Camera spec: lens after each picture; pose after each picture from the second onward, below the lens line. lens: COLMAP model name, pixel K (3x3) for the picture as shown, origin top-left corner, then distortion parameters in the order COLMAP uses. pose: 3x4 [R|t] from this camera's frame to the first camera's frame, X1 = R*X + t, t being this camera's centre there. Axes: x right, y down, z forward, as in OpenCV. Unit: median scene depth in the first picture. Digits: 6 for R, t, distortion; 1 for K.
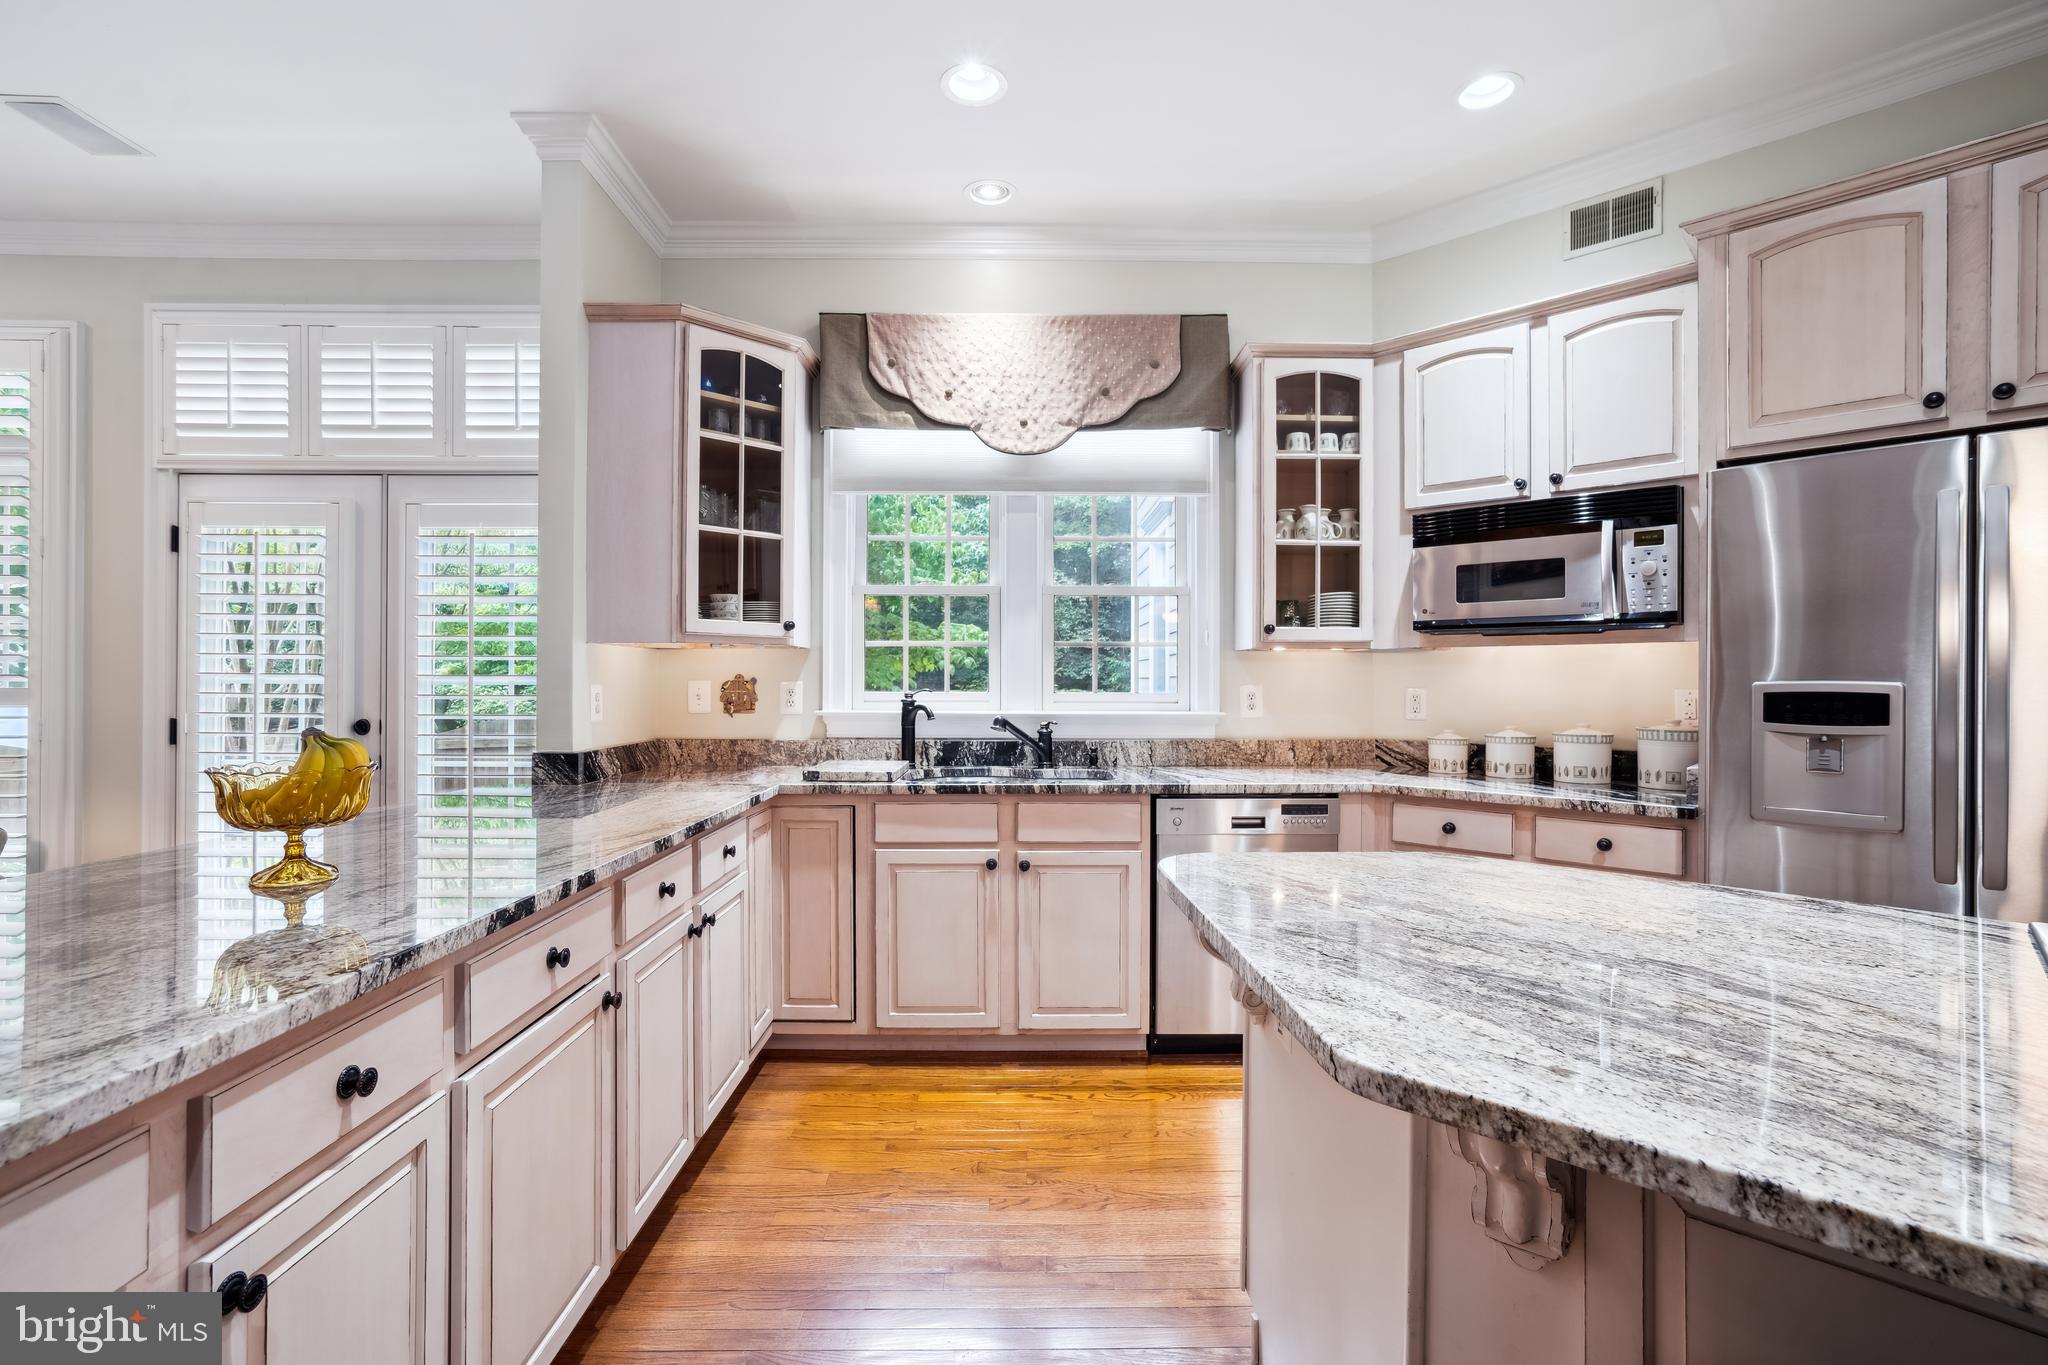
lens RADIAL K [[938.3, 0, 1019.5], [0, 938.3, 678.1], [0, 0, 1]] dist [-0.037623, 0.019626]
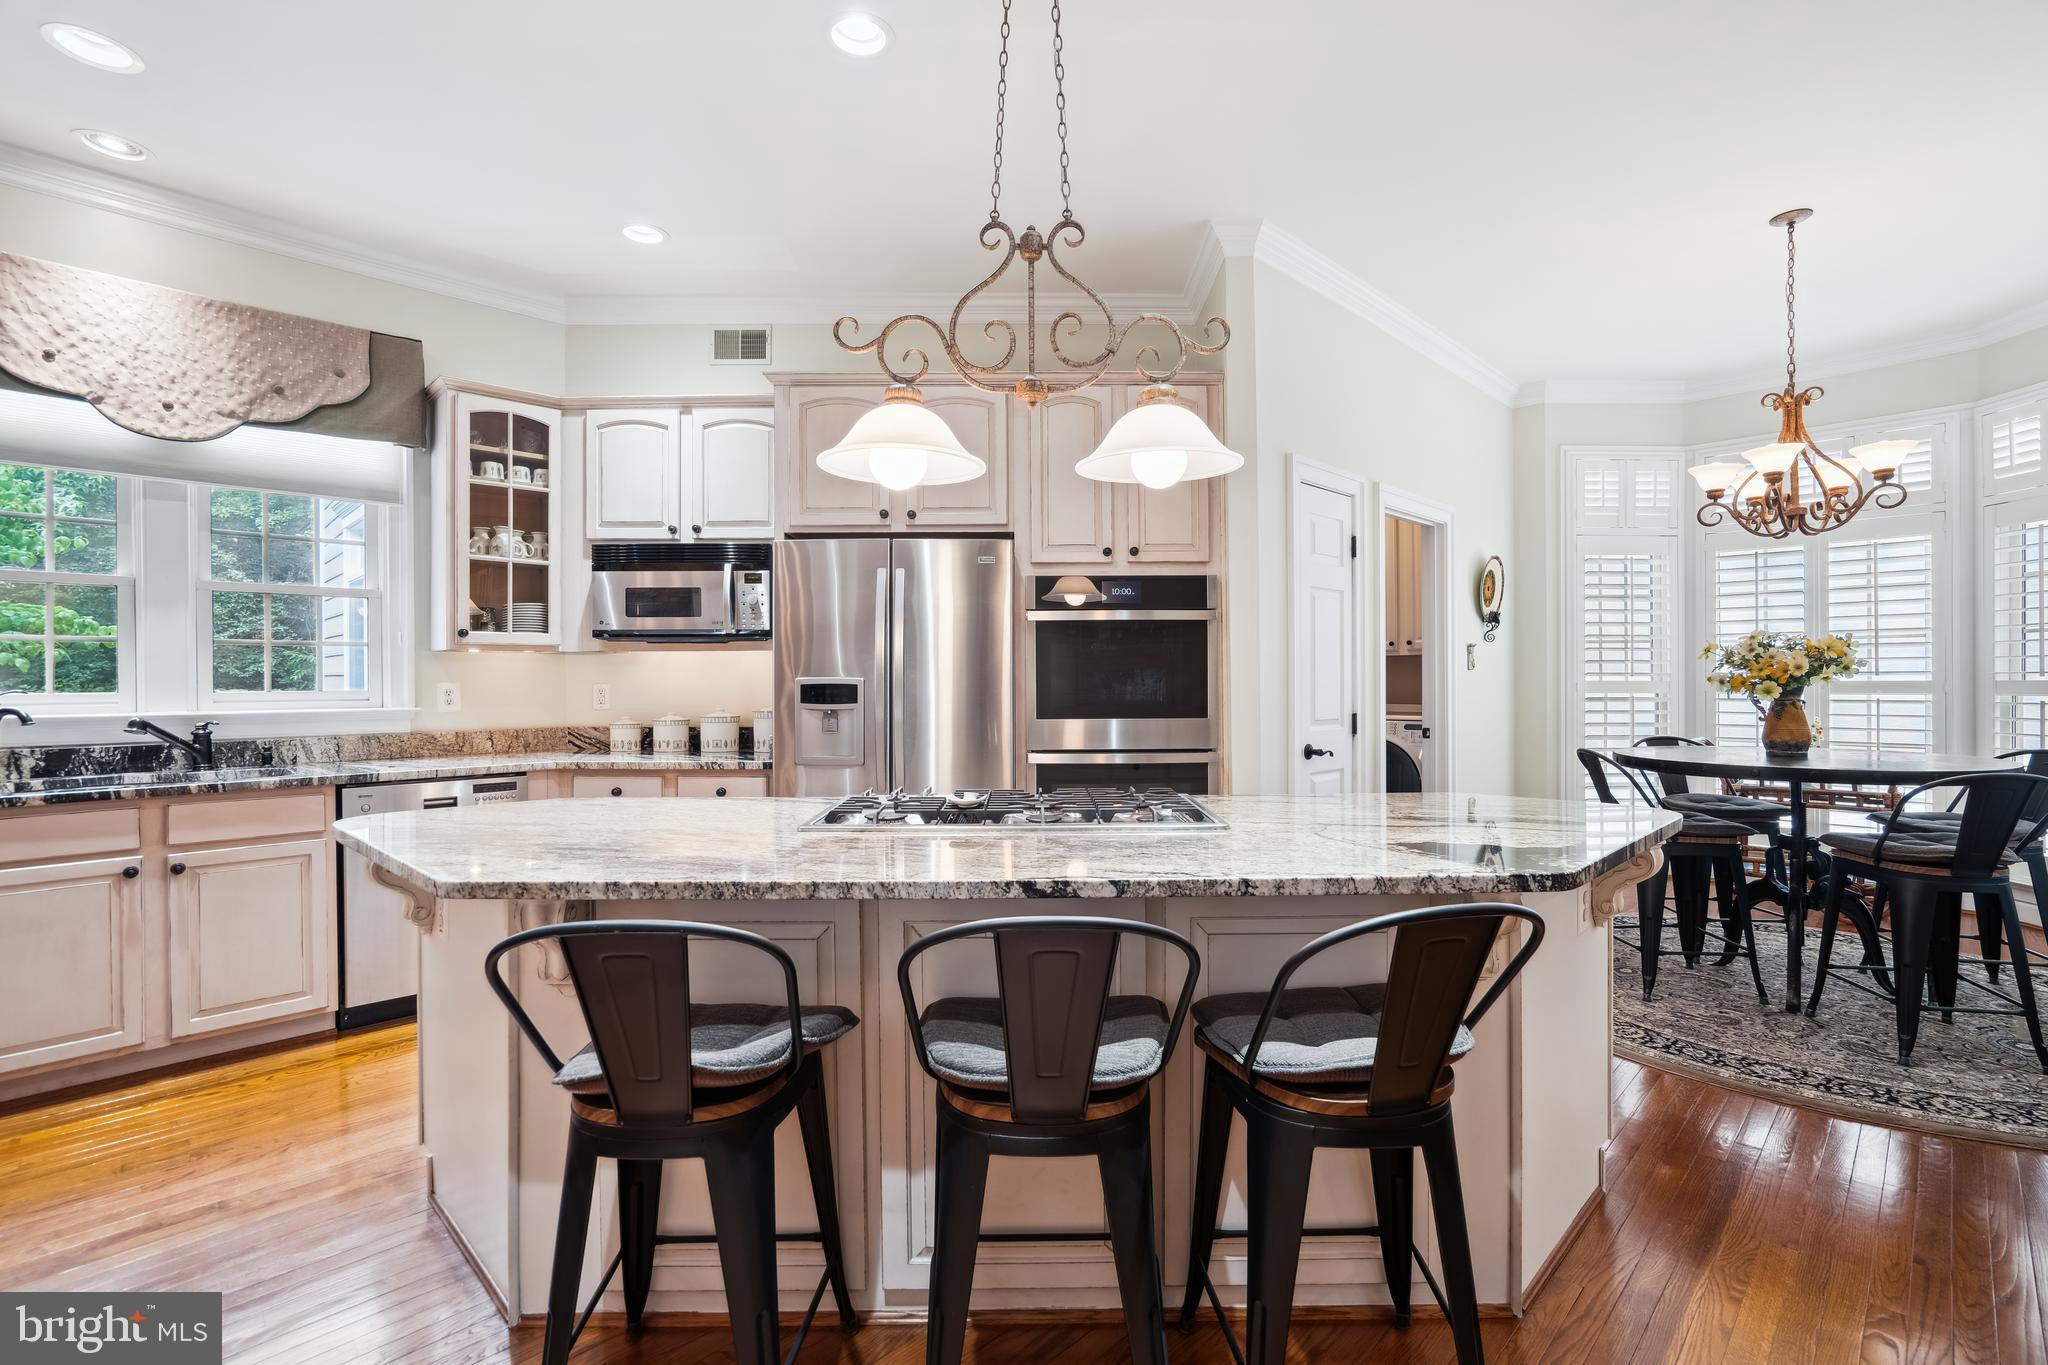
lens RADIAL K [[938.3, 0, 1034.2], [0, 938.3, 682.1], [0, 0, 1]] dist [-0.037623, 0.019626]
pose [[0.715890, -0.009018, 0.698155, -0.022621], [0.003013, 0.999947, 0.009827, -0.001834], [-0.698207, -0.004932, 0.715879, -0.290330]]
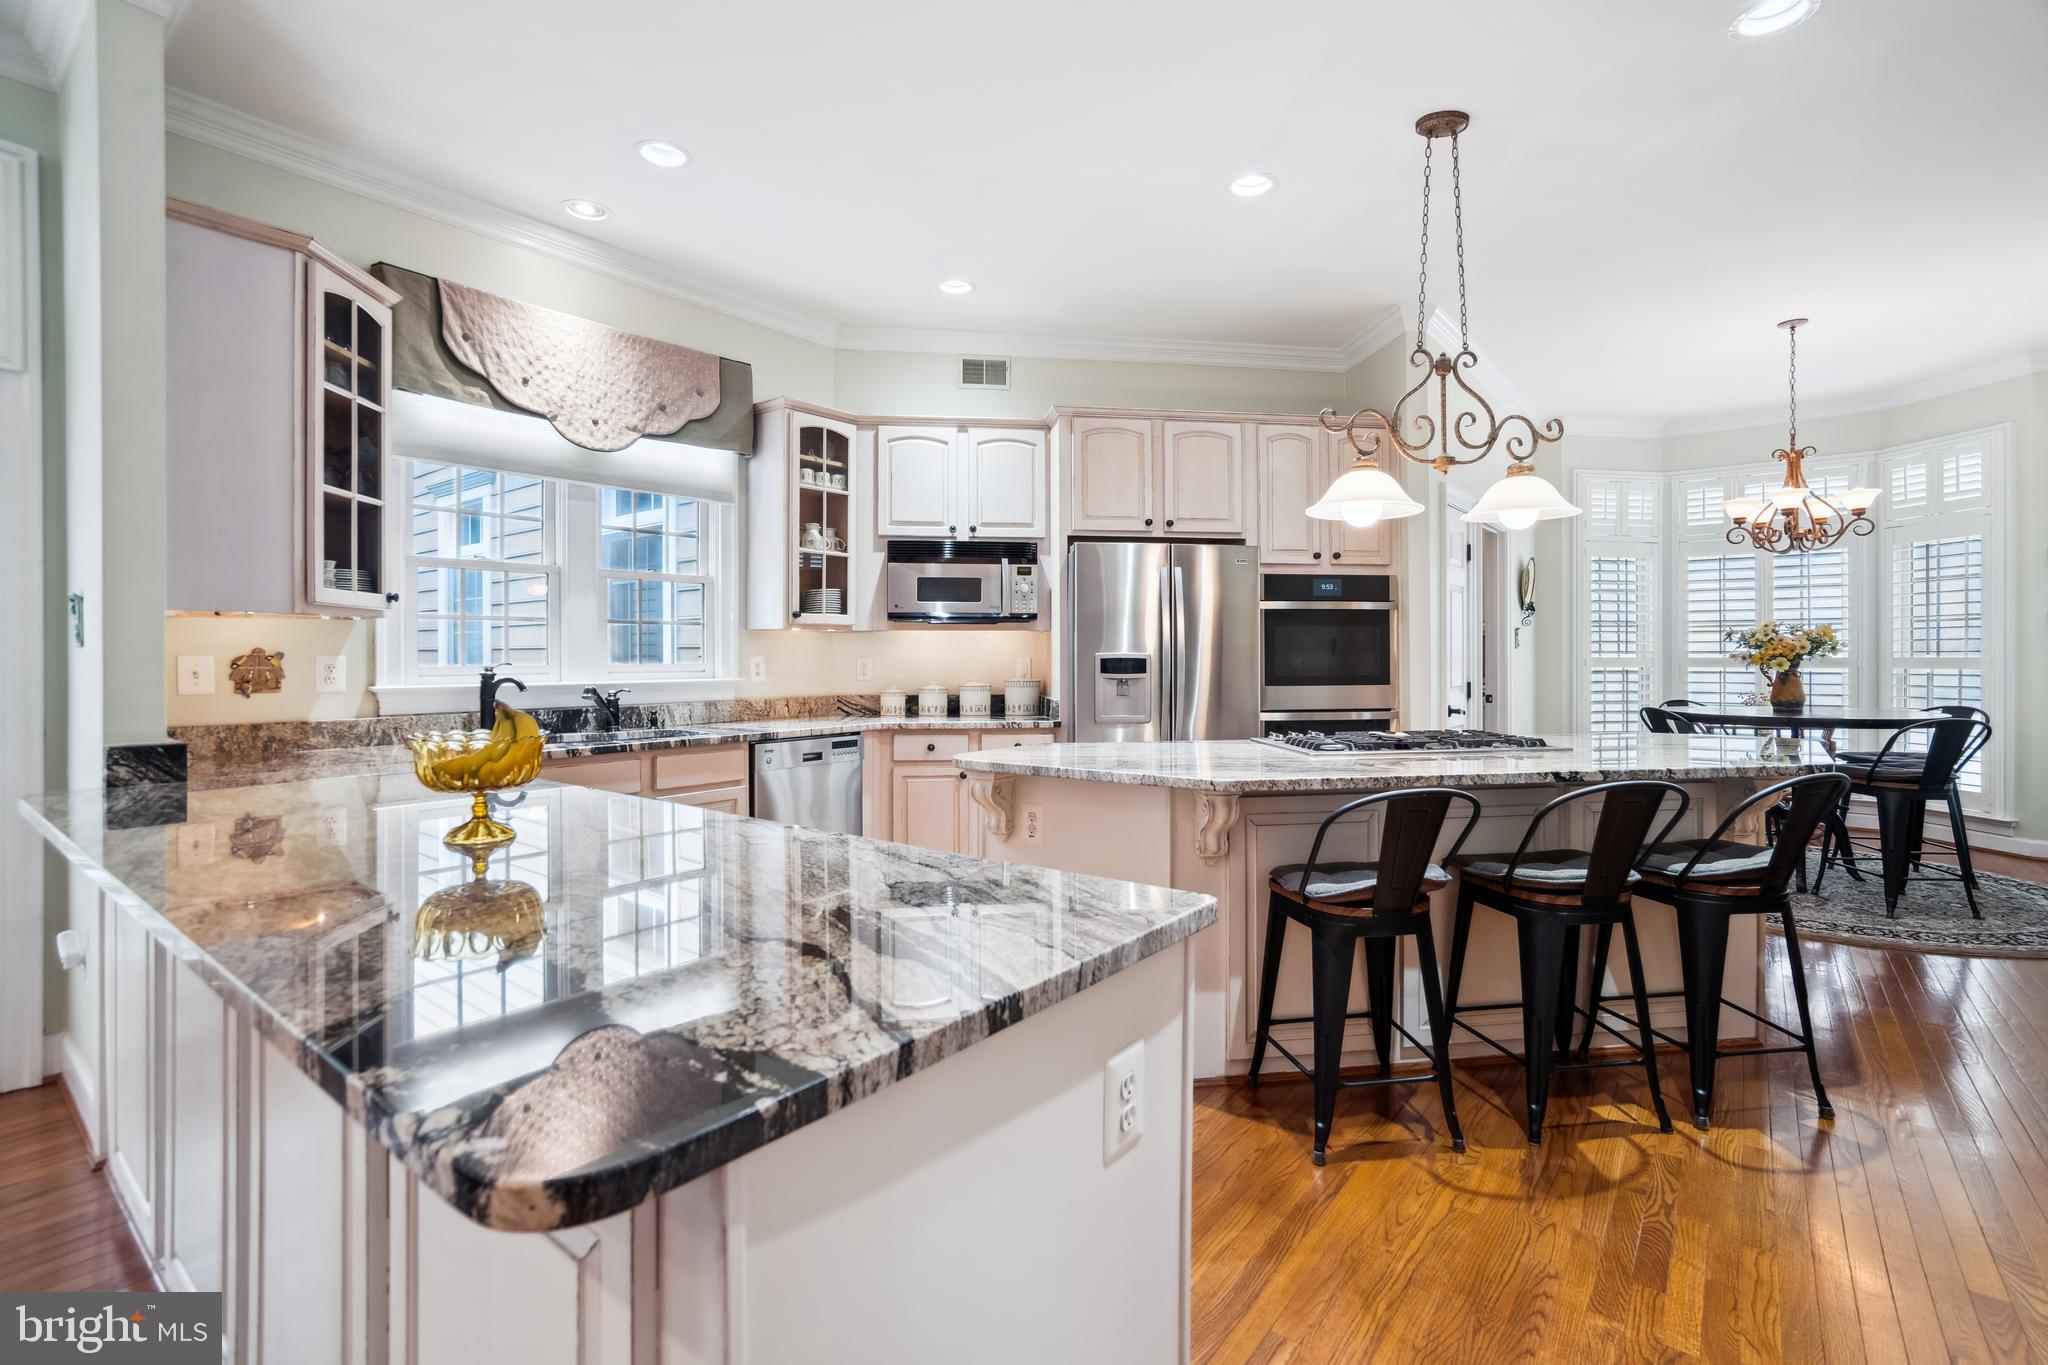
lens RADIAL K [[938.3, 0, 1032.6], [0, 938.3, 658.8], [0, 0, 1]] dist [-0.037623, 0.019626]
pose [[0.621220, -0.008158, 0.783594, -0.580036], [0.000265, 0.999948, 0.010200, -0.002744], [-0.783636, -0.006129, 0.621189, -0.099091]]
